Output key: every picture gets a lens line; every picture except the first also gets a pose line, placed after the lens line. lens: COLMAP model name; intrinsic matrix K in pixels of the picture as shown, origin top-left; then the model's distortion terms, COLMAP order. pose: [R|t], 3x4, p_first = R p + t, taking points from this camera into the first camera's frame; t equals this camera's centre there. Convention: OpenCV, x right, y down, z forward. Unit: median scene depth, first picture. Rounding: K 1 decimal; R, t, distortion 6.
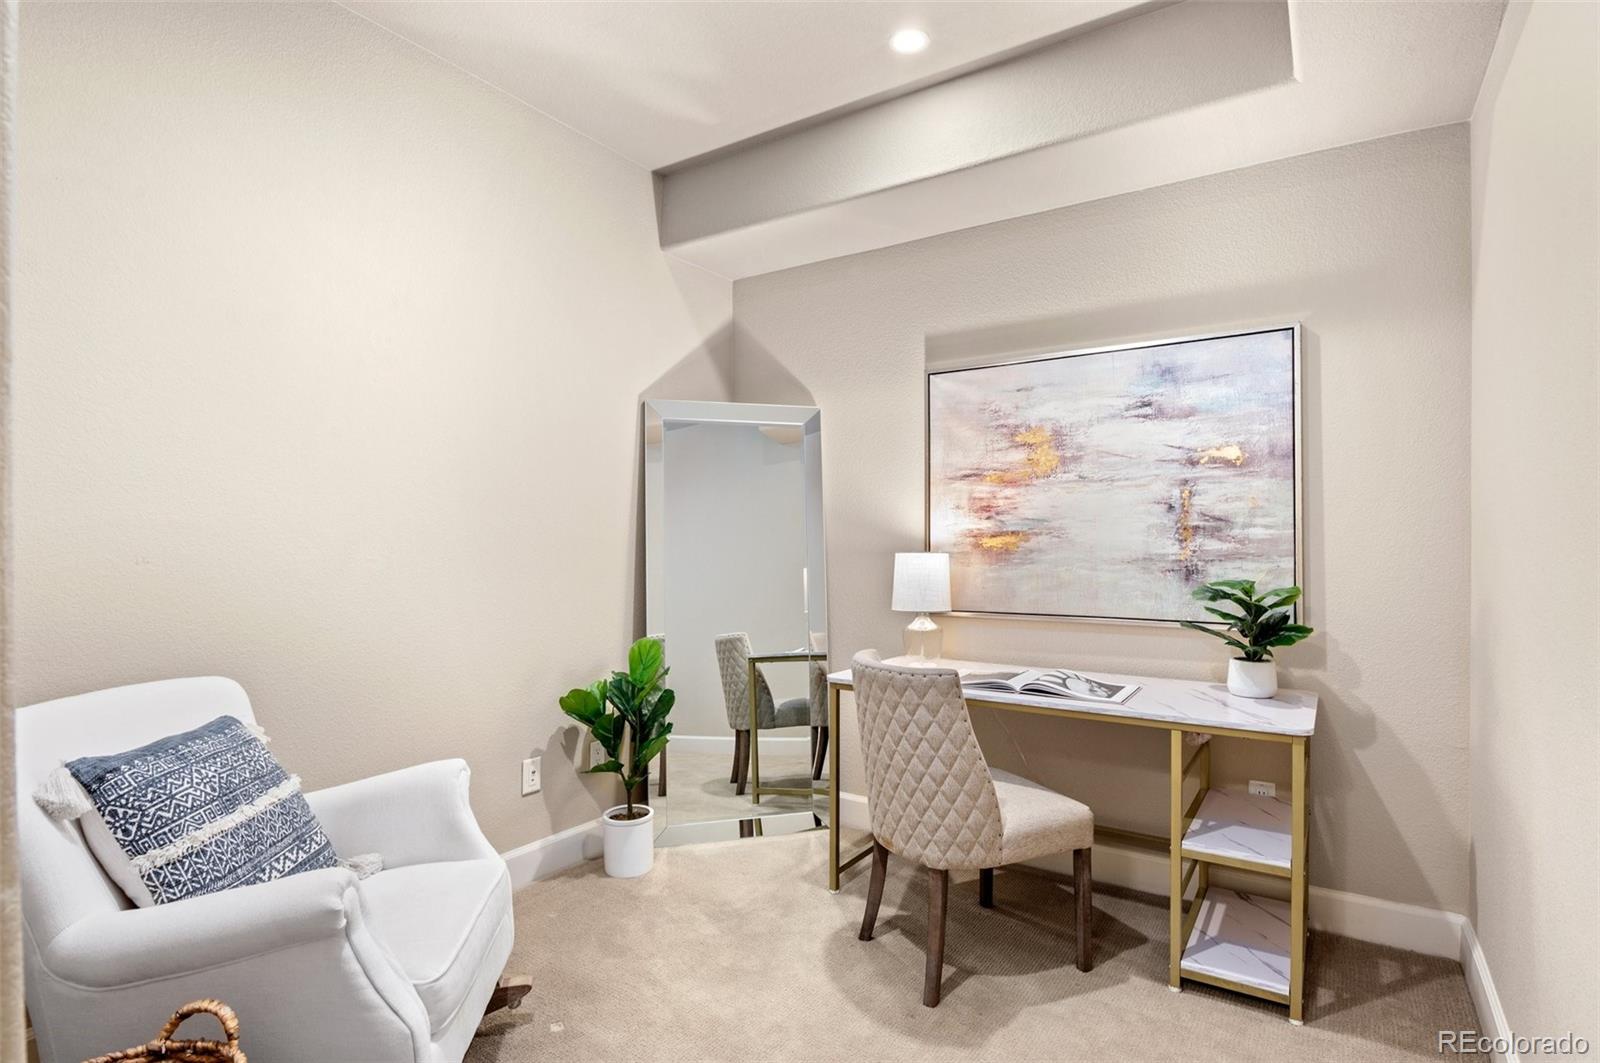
lens RADIAL K [[790.8, 0, 800.0], [0, 790.8, 531.5], [0, 0, 1]] dist [-0.021789, -0.000199]
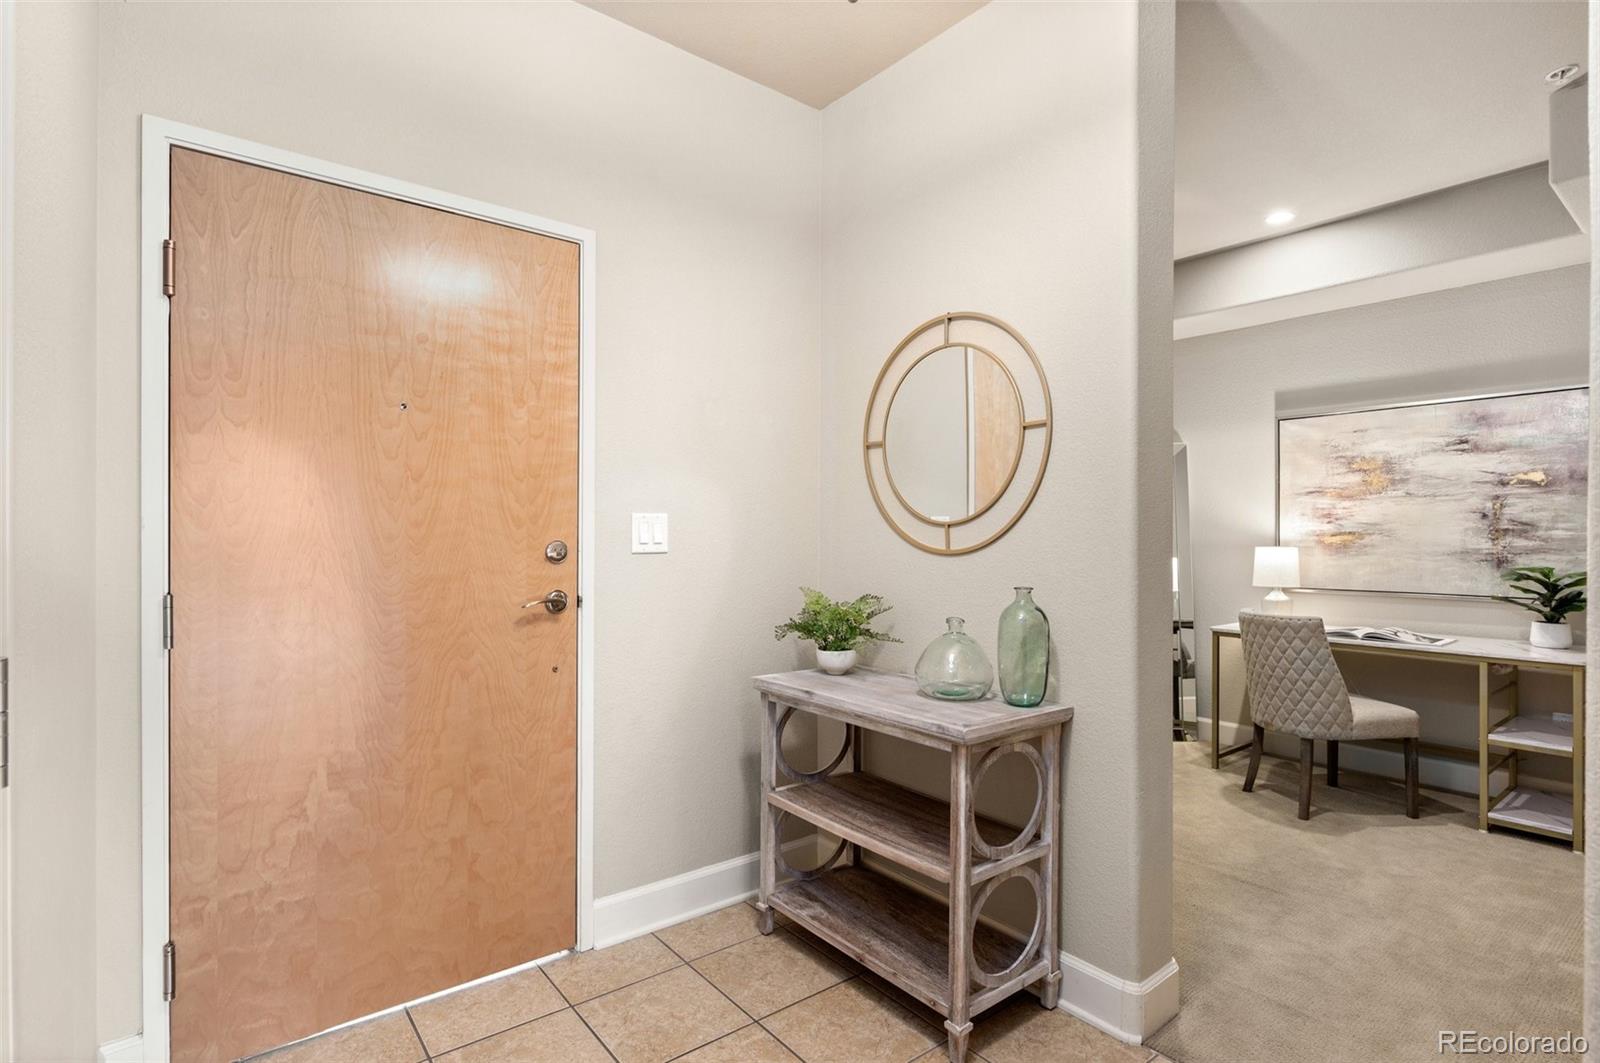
lens RADIAL K [[795.9, 0, 800.0], [0, 795.9, 531.5], [0, 0, 1]] dist [0.002474, -0.000154]
pose [[0.955765, -0.000470, -0.294131, -0.283379], [0.002812, 0.999968, 0.007537, -0.016583], [0.294118, -0.008031, 0.955735, -0.733956]]
